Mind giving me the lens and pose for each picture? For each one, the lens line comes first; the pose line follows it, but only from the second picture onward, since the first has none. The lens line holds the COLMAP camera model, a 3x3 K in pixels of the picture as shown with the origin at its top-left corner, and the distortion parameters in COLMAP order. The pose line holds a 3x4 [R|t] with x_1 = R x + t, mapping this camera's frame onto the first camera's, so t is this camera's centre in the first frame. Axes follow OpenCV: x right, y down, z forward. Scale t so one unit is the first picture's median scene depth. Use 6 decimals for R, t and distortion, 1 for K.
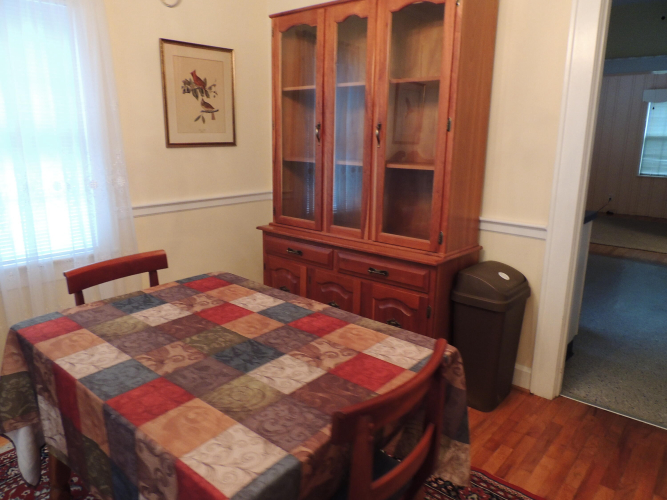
lens RADIAL K [[472.6, 0, 334.6], [0, 472.6, 250.2], [0, 0, 1]] dist [-0.026304, 0.006101]
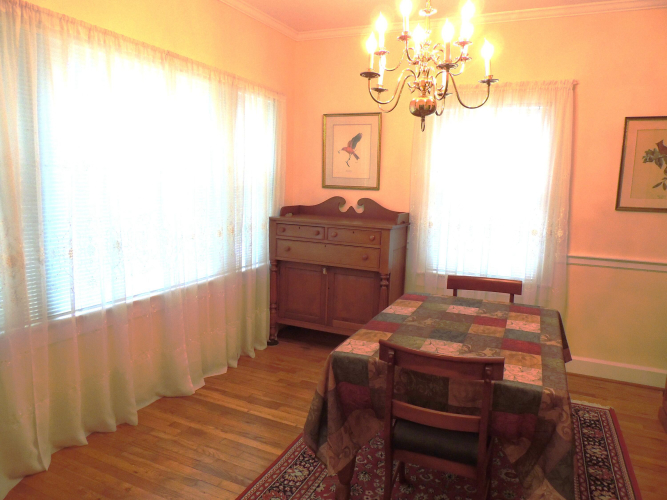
lens RADIAL K [[472.6, 0, 334.4], [0, 472.6, 251.4], [0, 0, 1]] dist [-0.026304, 0.006101]
pose [[0.292016, 0.138912, -0.946272, 0.850190], [-0.257880, 0.964188, 0.061962, -0.032027], [0.920991, 0.225930, 0.317381, 0.080841]]
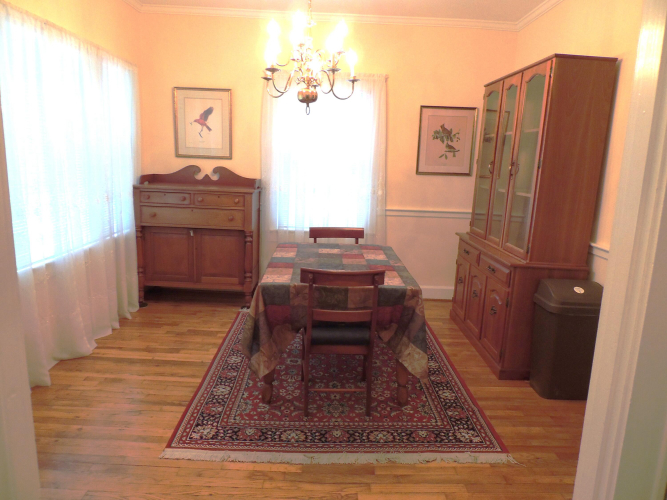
lens RADIAL K [[472.6, 0, 333.1], [0, 472.6, 252.8], [0, 0, 1]] dist [-0.026304, 0.006101]
pose [[0.665839, 0.163180, -0.728032, 1.022465], [-0.211528, 0.977038, 0.025534, 0.081016], [0.715482, 0.136997, 0.685068, -0.346165]]
